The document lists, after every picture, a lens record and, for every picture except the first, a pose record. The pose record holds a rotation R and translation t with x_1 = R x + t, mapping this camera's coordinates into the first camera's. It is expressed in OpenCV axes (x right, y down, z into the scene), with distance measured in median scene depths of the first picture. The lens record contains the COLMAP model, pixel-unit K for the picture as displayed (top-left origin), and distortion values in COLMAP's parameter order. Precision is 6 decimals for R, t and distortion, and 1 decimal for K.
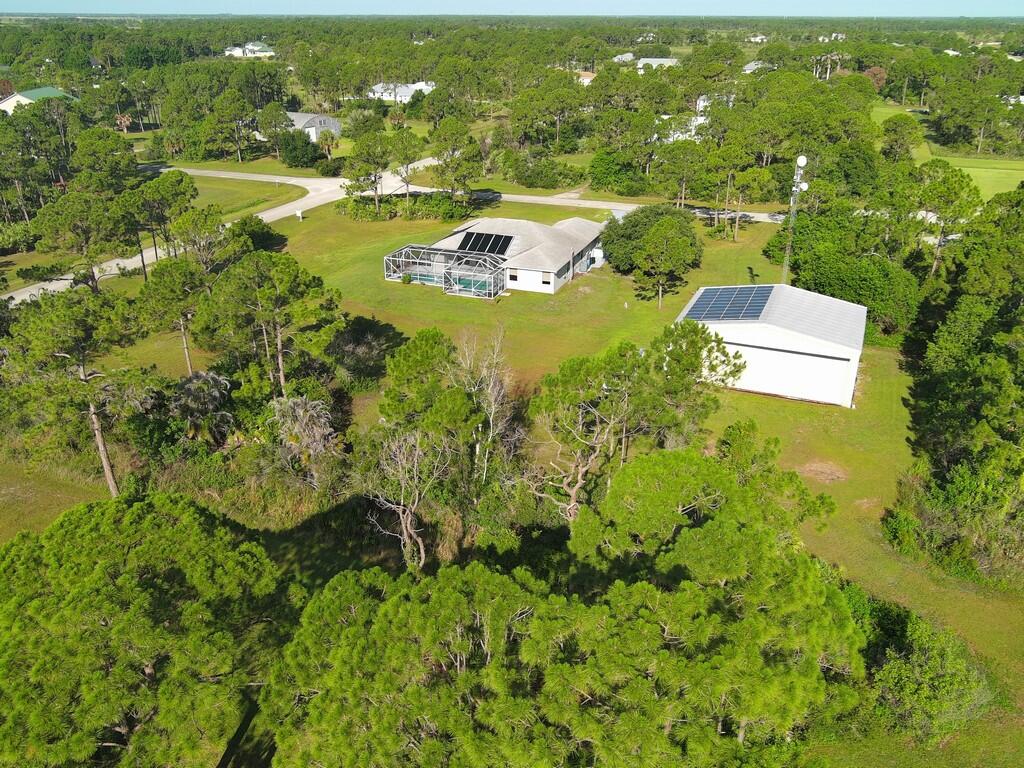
lens RADIAL K [[837.9, 0, 512.0], [0, 837.9, 384.0], [0, 0, 1]] dist [0.012304, -0.017201]
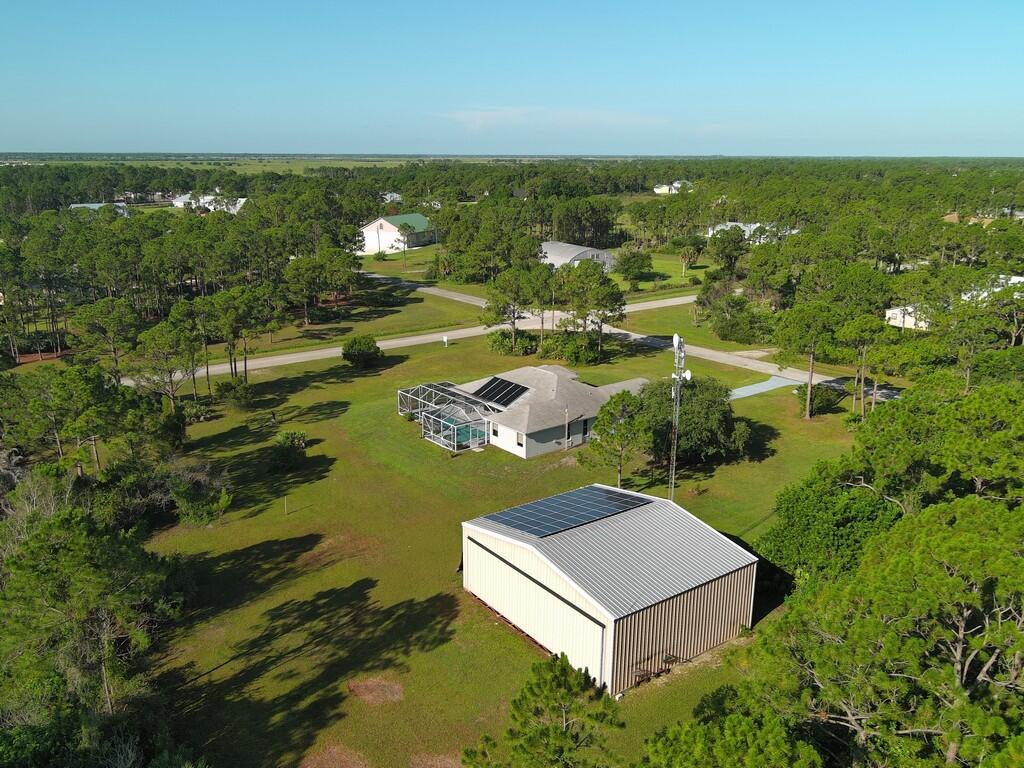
lens RADIAL K [[837.9, 0, 512.0], [0, 837.9, 384.0], [0, 0, 1]] dist [0.012304, -0.017201]
pose [[0.858116, 0.135887, -0.495148, 0.318910], [-0.208022, 0.973664, -0.093303, -0.069814], [0.469429, 0.183067, 0.863784, 0.163314]]
